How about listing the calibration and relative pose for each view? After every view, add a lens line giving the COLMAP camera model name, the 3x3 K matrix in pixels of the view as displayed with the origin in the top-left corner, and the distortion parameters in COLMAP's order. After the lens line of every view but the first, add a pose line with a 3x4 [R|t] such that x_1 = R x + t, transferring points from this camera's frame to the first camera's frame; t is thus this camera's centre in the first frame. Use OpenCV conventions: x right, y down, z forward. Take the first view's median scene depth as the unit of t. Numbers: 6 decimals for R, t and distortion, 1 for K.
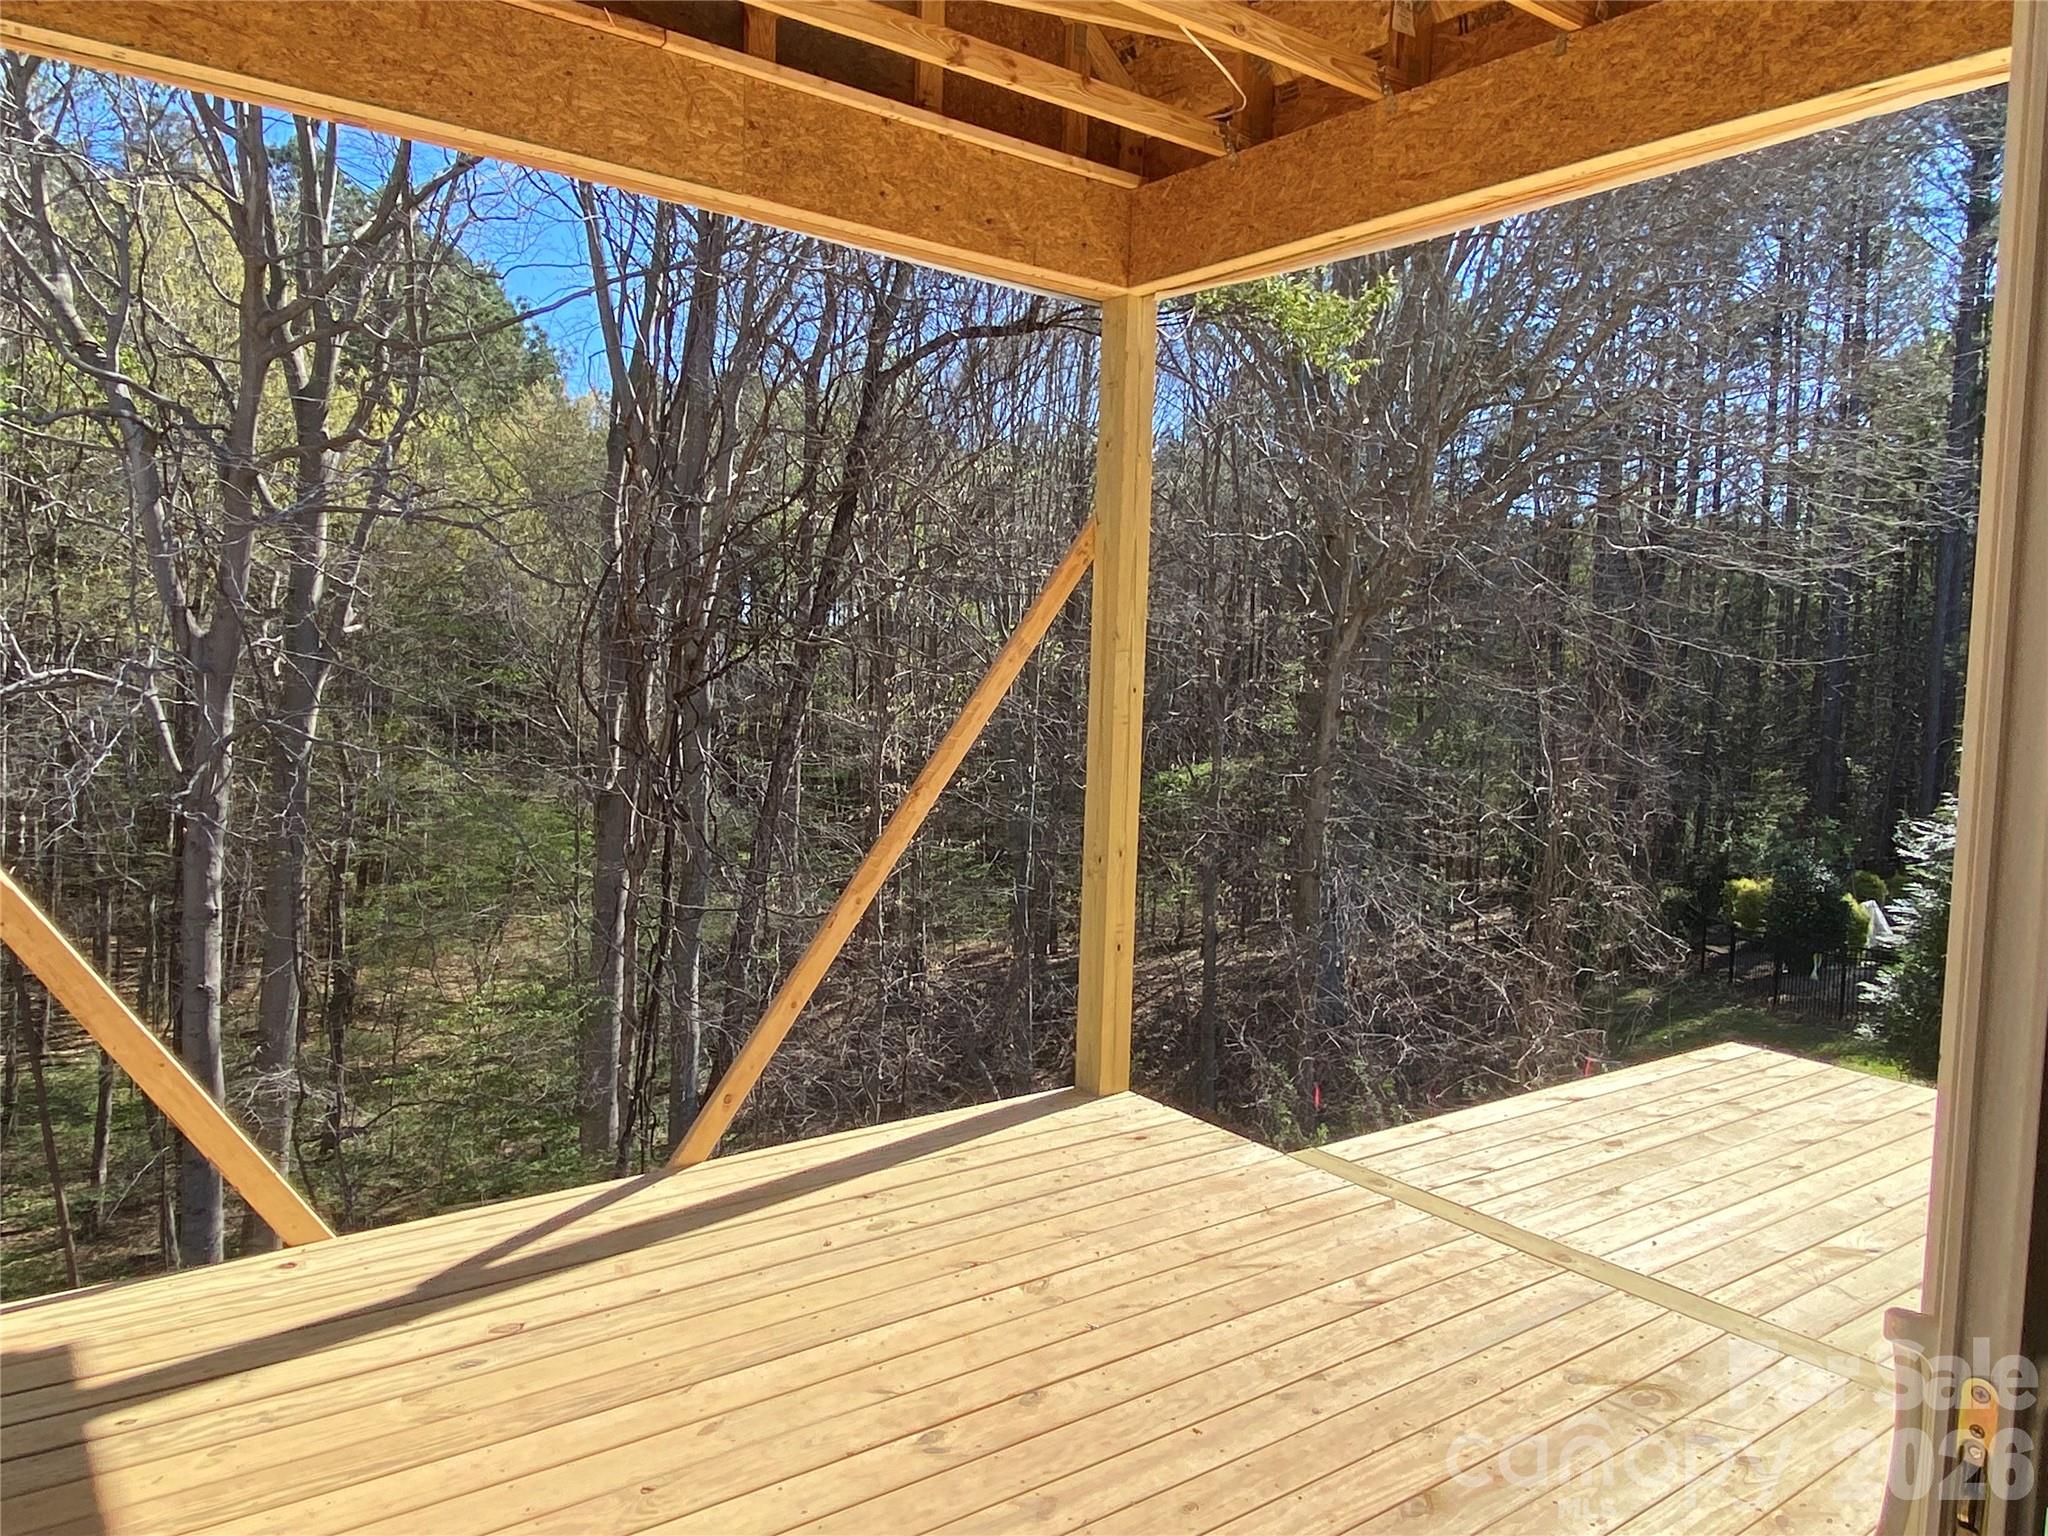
lens RADIAL K [[1397.6, 0, 1003.0], [0, 1397.6, 763.2], [0, 0, 1]] dist [0.008810, -0.023456]
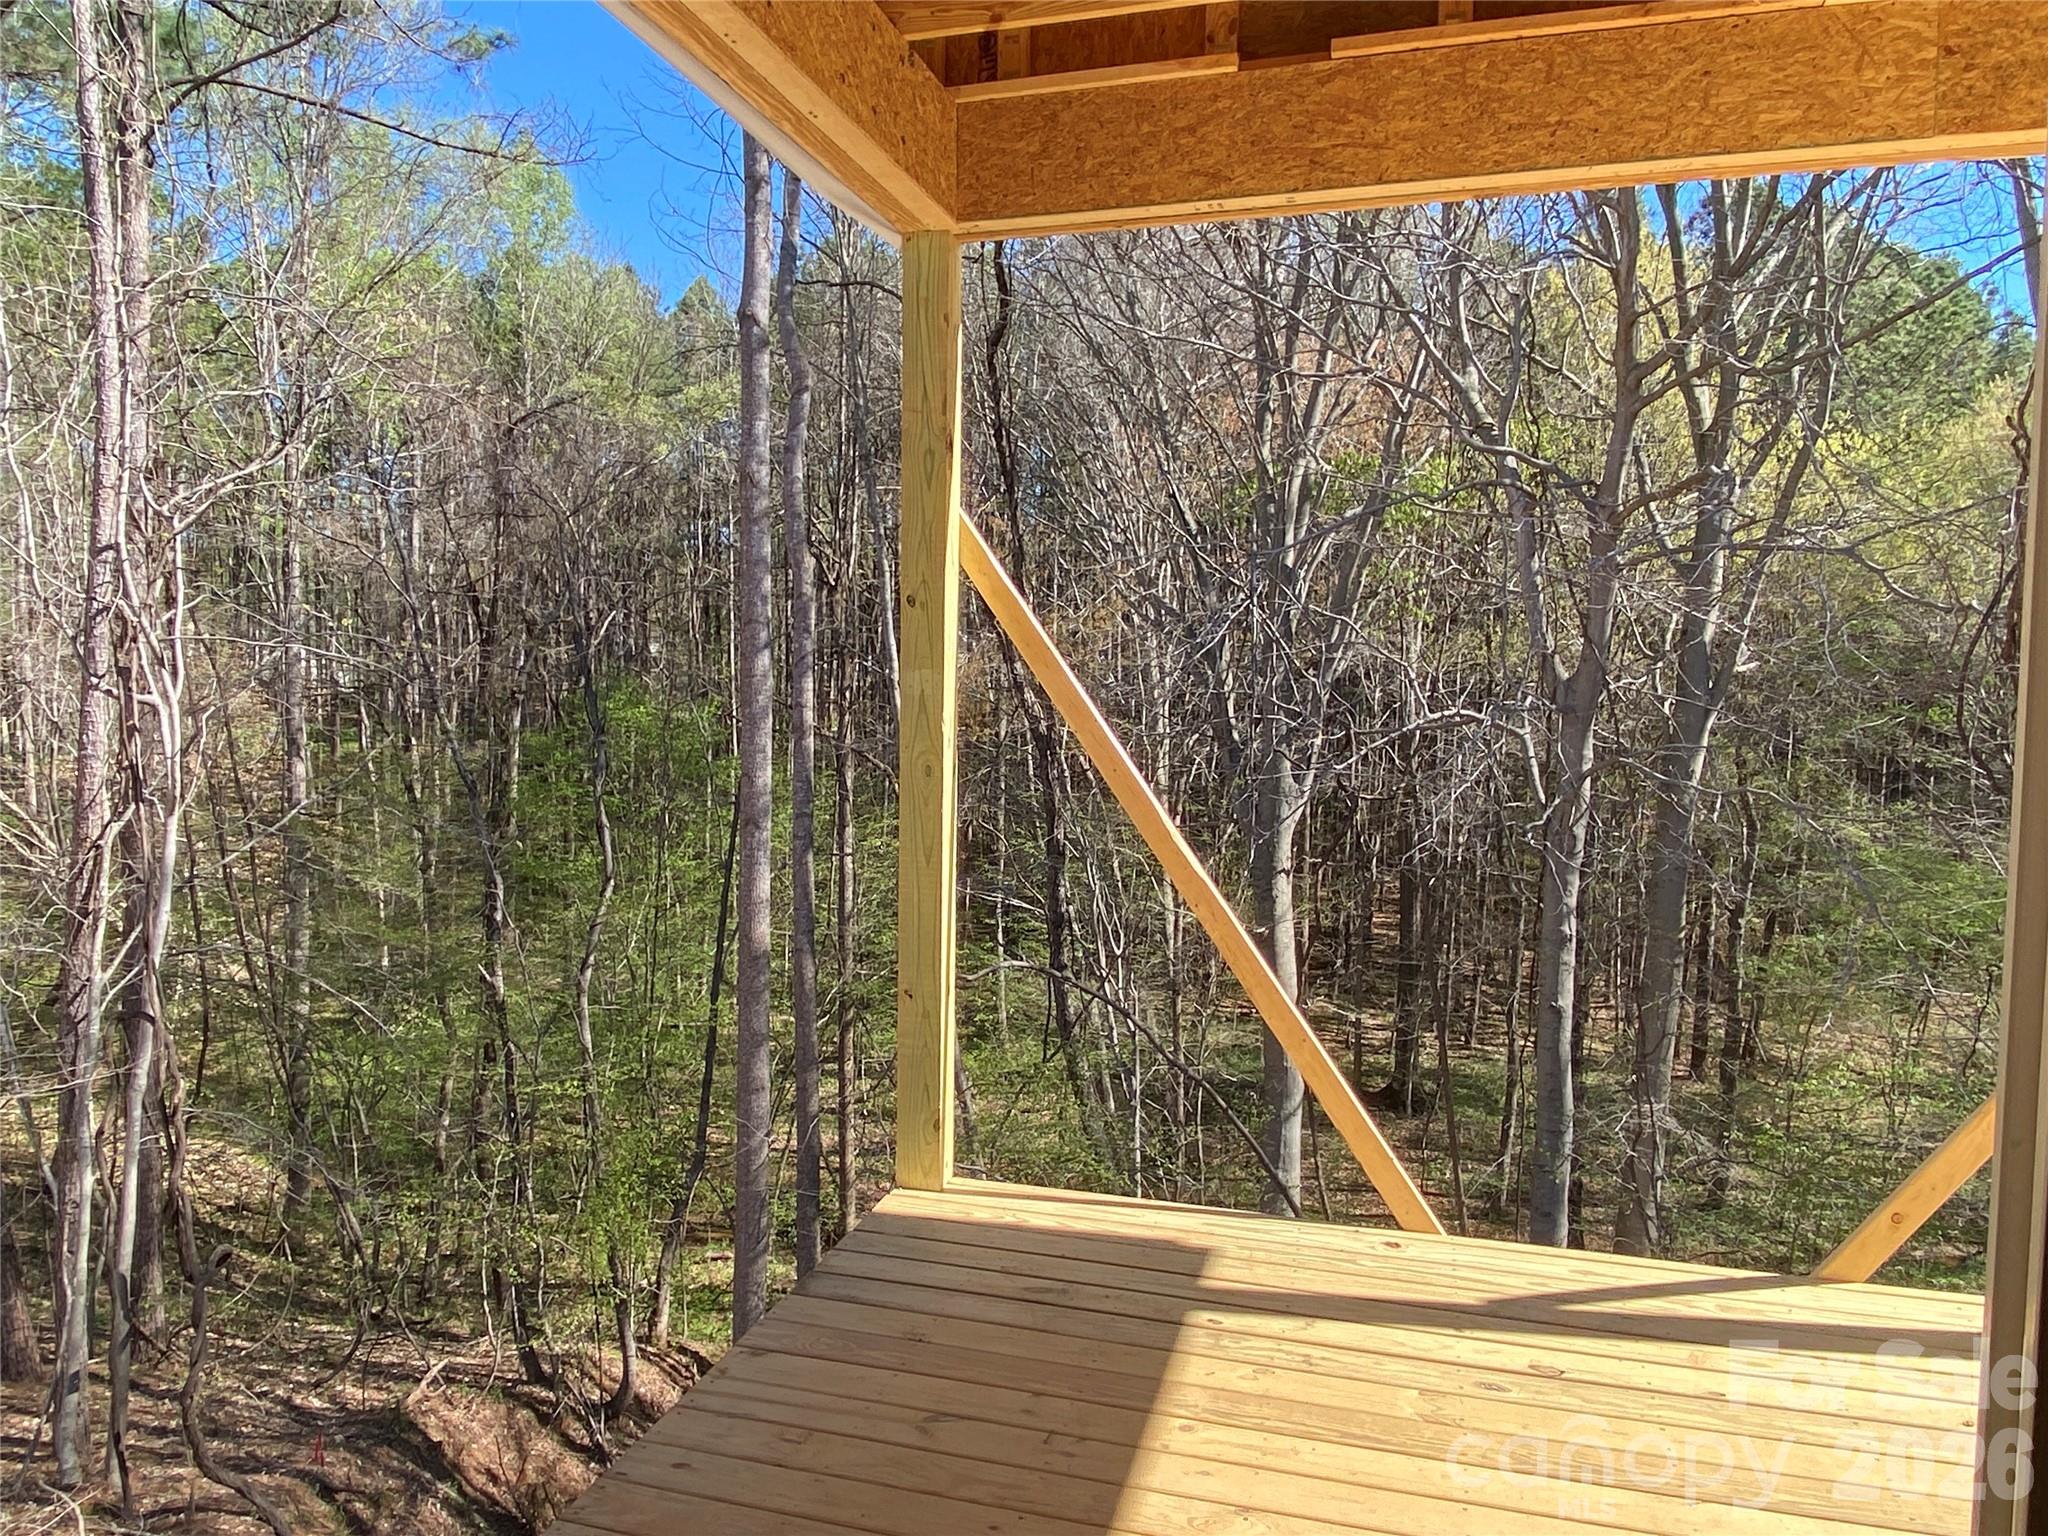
lens RADIAL K [[1397.6, 0, 1005.7], [0, 1397.6, 769.9], [0, 0, 1]] dist [0.008810, -0.023456]
pose [[0.596347, 0.029614, -0.802180, 0.165665], [-0.049081, 0.998795, 0.000385, -0.000982], [0.801225, 0.039142, 0.597082, 0.072974]]
